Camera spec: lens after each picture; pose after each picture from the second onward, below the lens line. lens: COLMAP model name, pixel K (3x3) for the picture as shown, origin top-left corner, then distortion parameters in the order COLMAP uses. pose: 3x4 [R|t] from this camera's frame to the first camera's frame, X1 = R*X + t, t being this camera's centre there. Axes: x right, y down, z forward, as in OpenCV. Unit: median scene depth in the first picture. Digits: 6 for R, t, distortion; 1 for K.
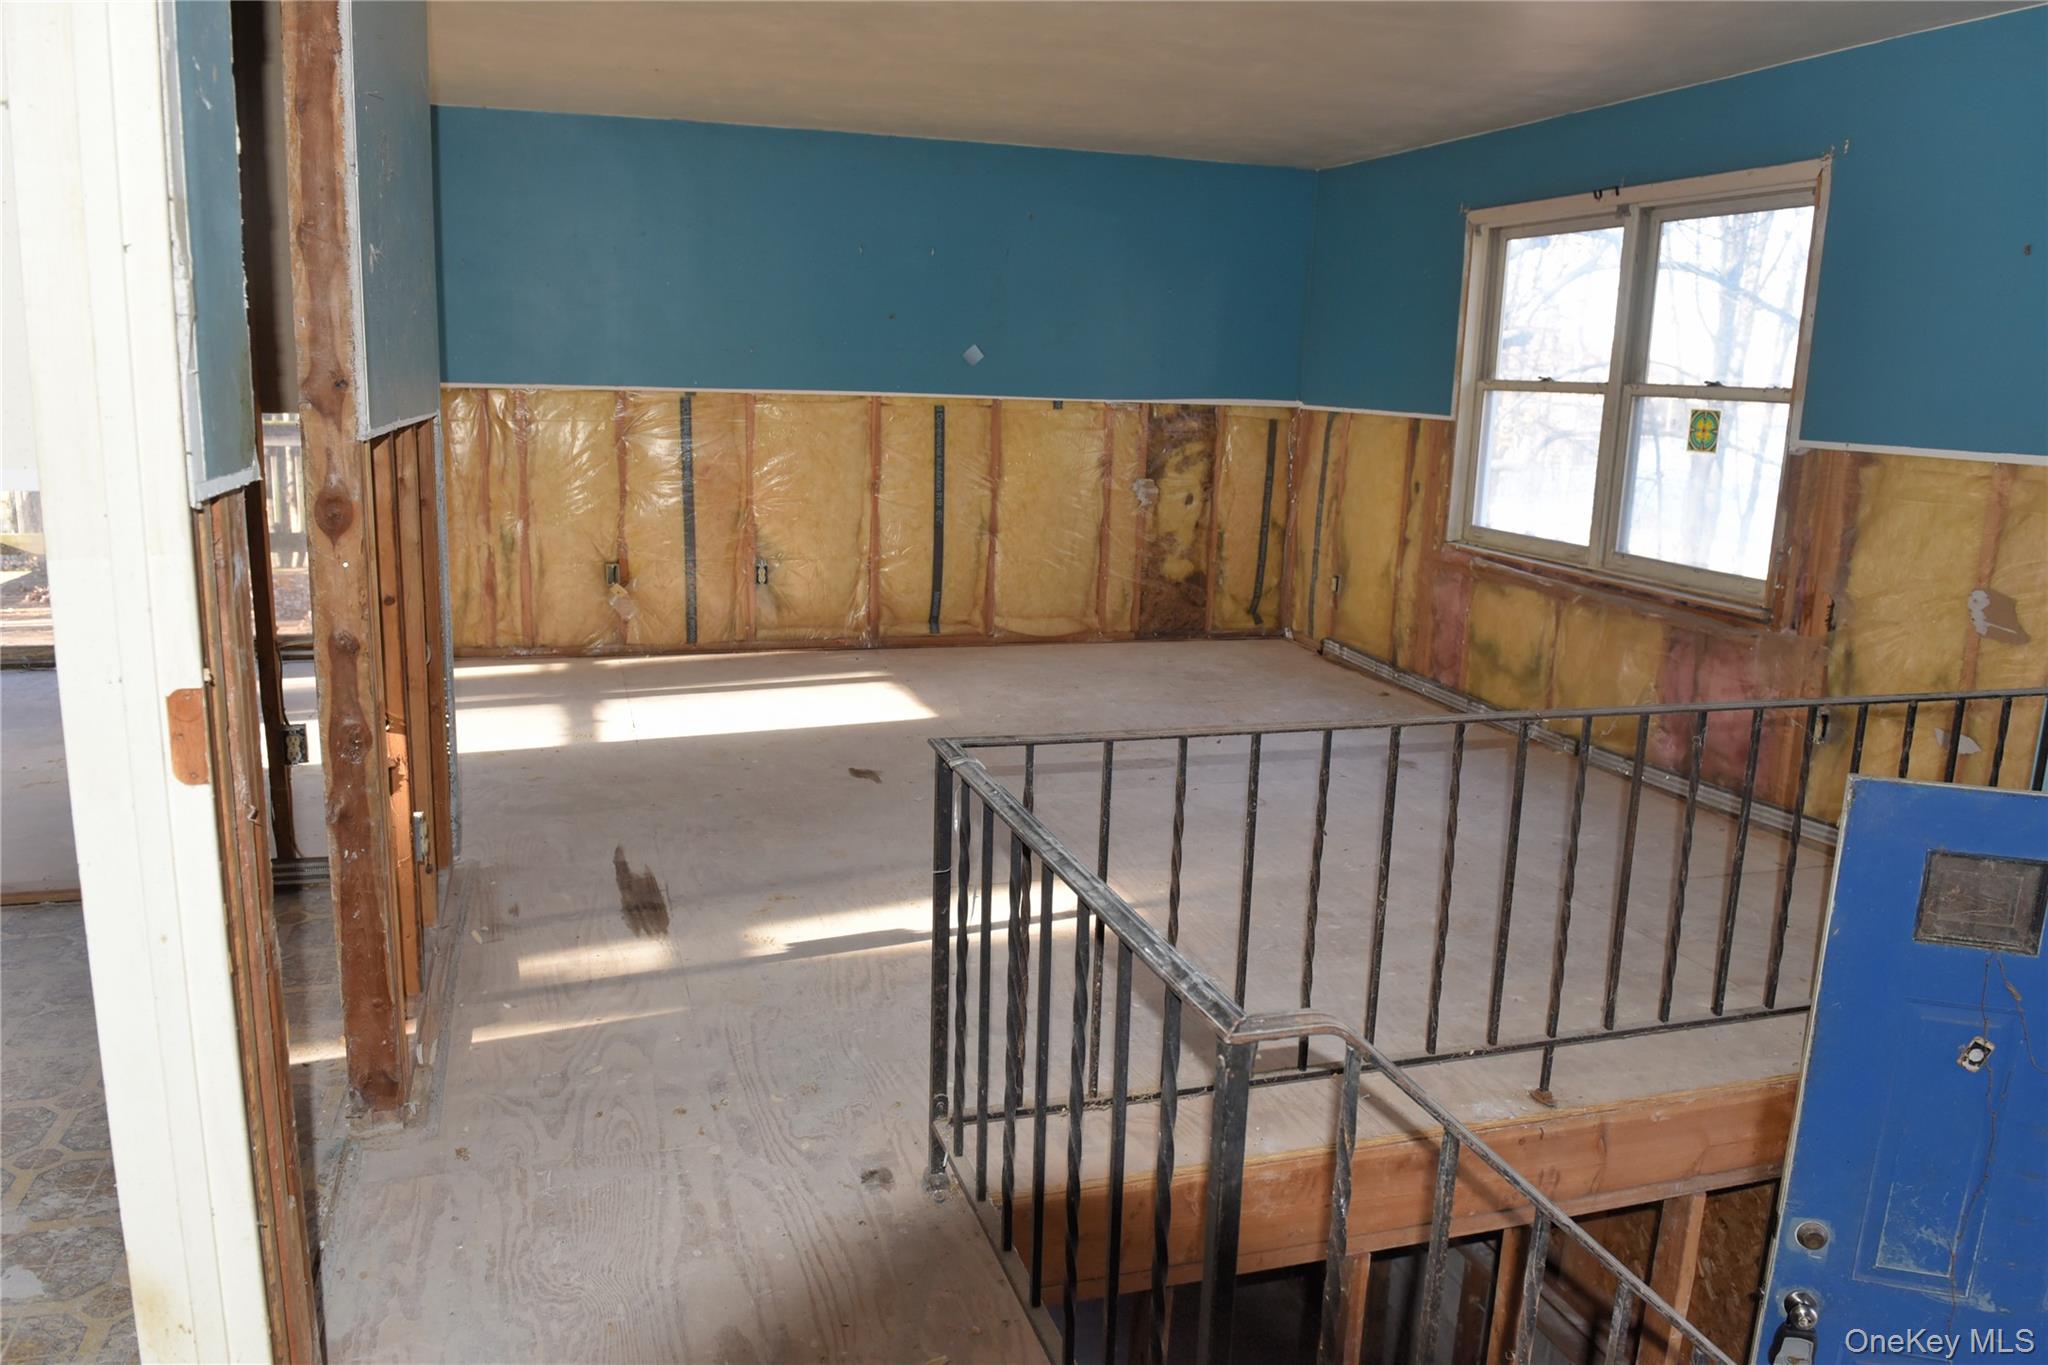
lens RADIAL K [[1476.4, 0, 1024.0], [0, 1476.4, 682.5], [0, 0, 1]] dist [-0.048157, -0.000142]
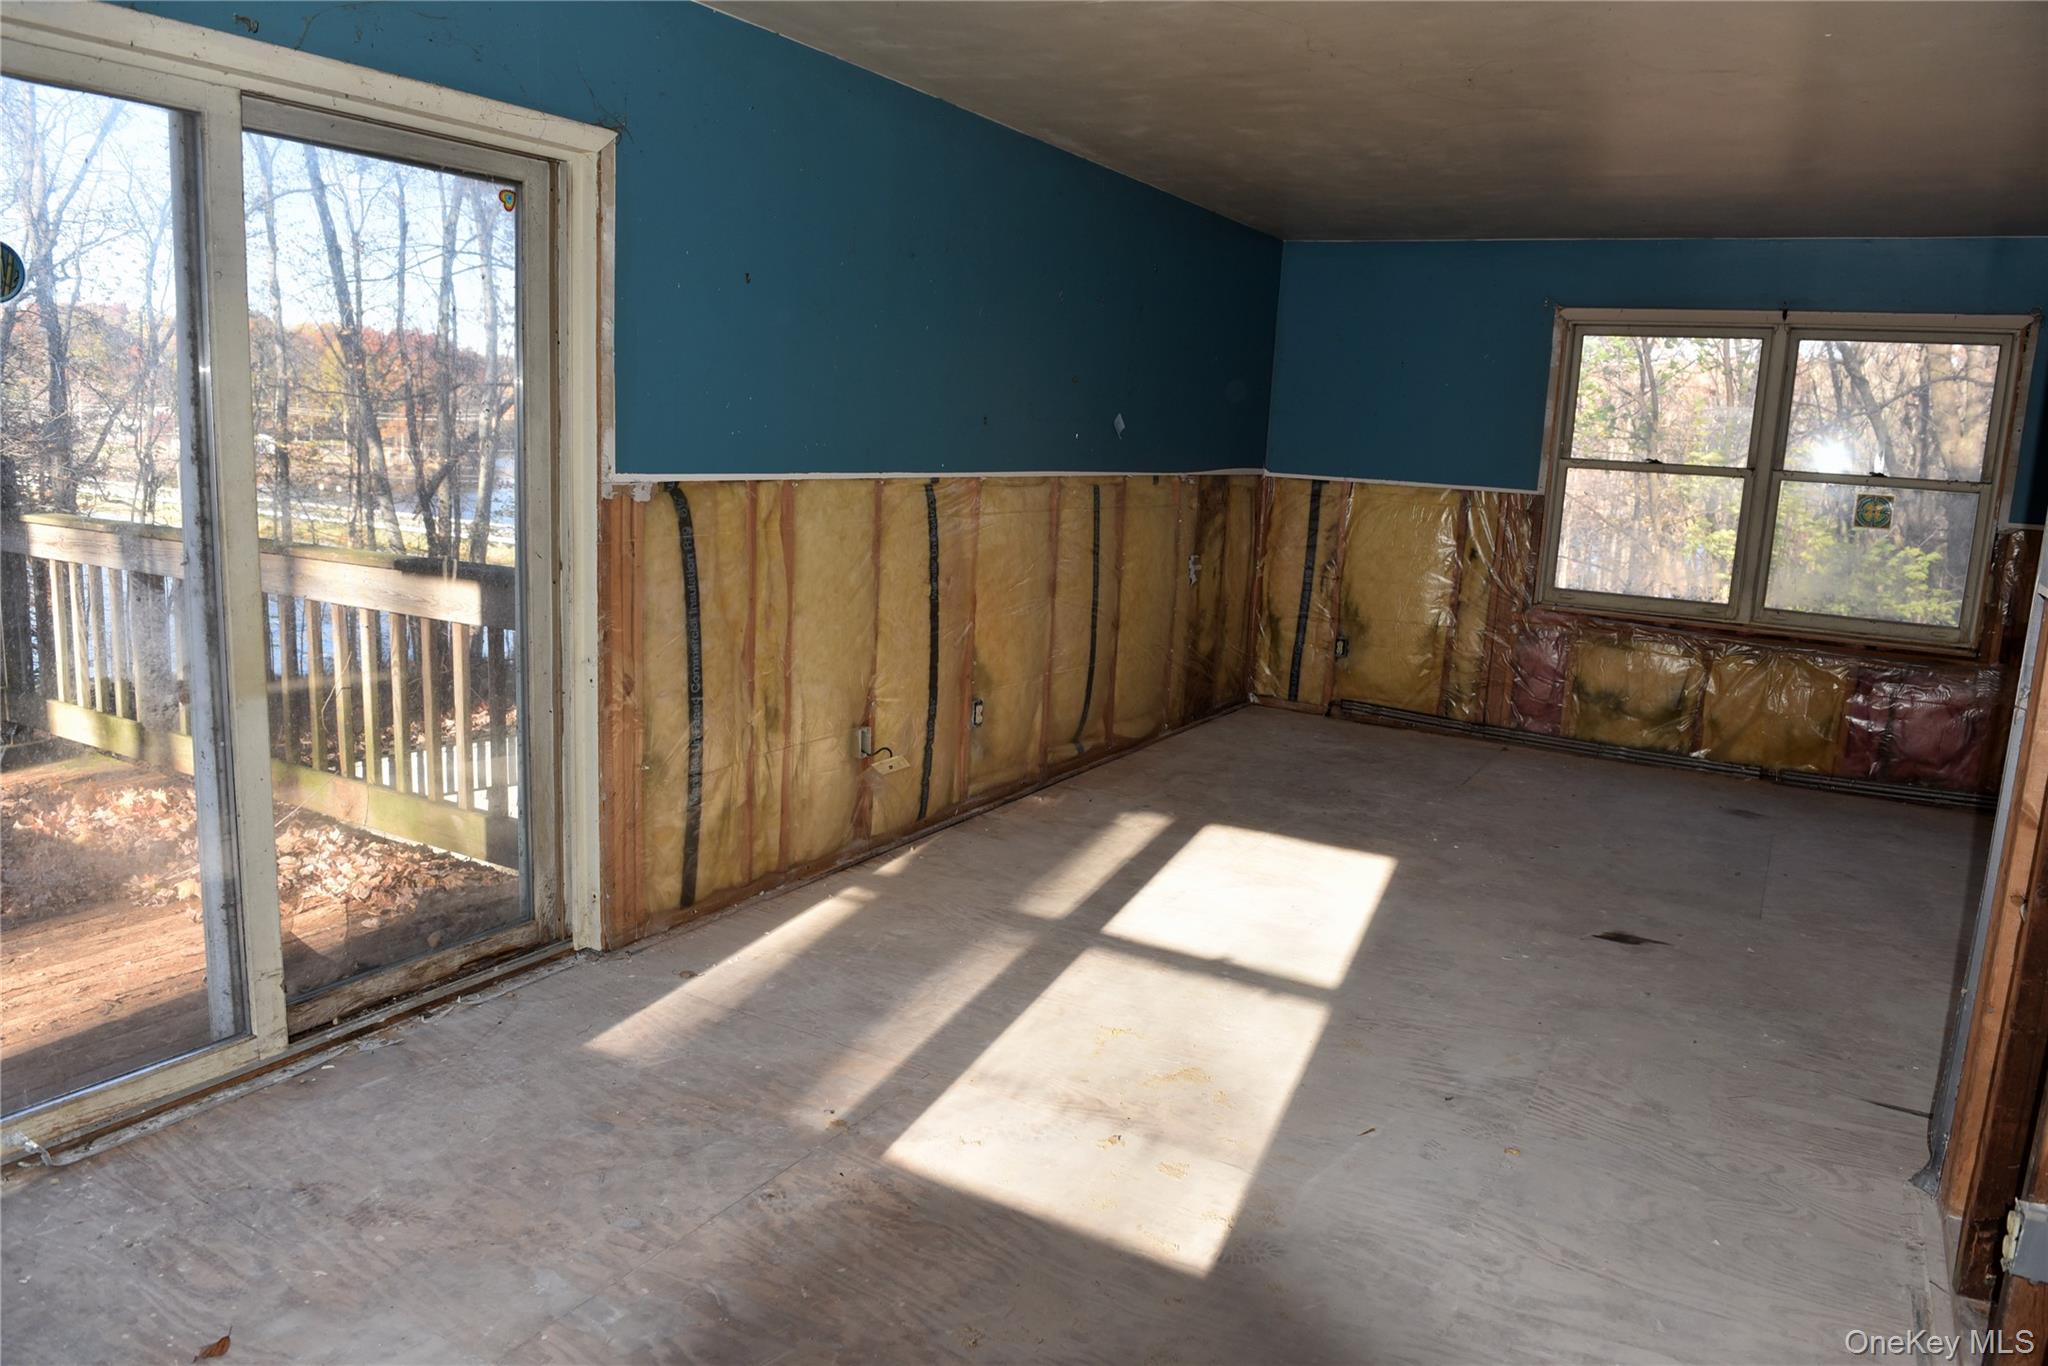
lens RADIAL K [[1389.8, 0, 1019.4], [0, 1389.8, 687.2], [0, 0, 1]] dist [-0.053569, -0.000077]
pose [[0.733724, -0.119862, 0.668792, -0.683352], [0.115615, 0.991987, 0.050947, -0.128257], [-0.669539, 0.039941, 0.741702, 0.480835]]
